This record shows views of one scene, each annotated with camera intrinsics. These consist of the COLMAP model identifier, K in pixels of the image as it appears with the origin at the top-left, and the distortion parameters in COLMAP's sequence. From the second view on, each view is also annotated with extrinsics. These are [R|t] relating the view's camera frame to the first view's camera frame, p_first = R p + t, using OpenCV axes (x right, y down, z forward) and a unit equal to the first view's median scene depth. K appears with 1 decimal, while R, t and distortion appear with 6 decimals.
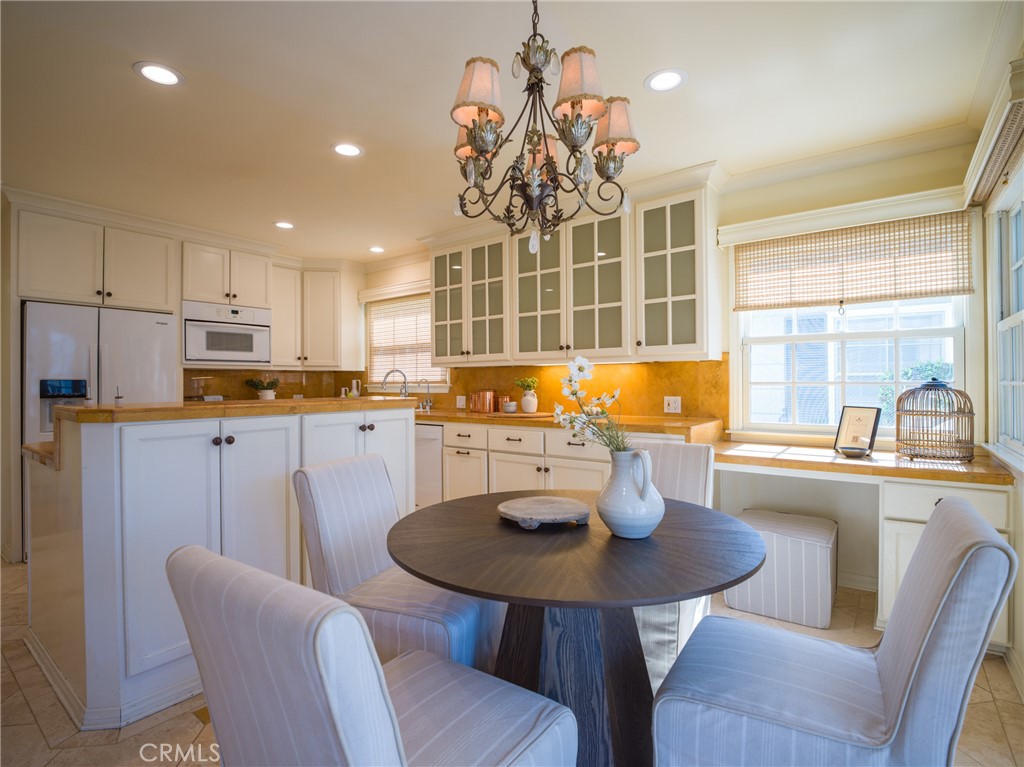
lens RADIAL K [[510.2, 0, 509.8], [0, 510.2, 382.4], [0, 0, 1]] dist [-0.002925, -0.019417]
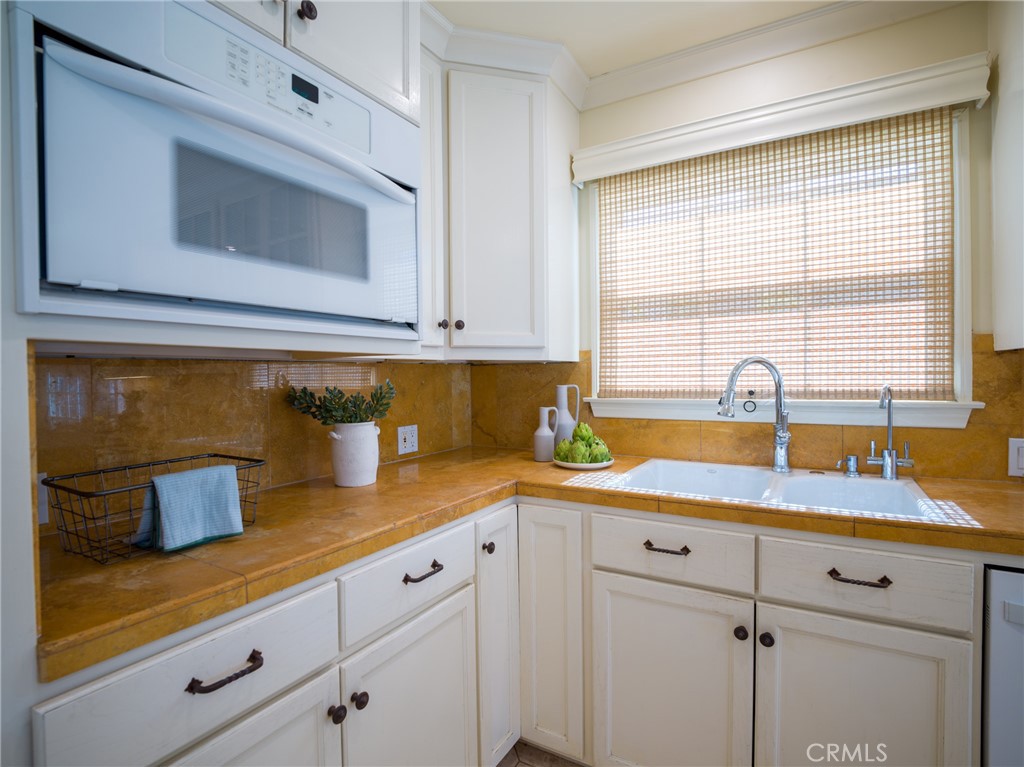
lens RADIAL K [[510.2, 0, 509.8], [0, 510.2, 382.4], [0, 0, 1]] dist [-0.002925, -0.019417]
pose [[0.993672, -0.008266, 0.112015, -0.419563], [0.006829, 0.999889, 0.013211, -0.013366], [-0.112112, -0.012362, 0.993619, 0.678154]]
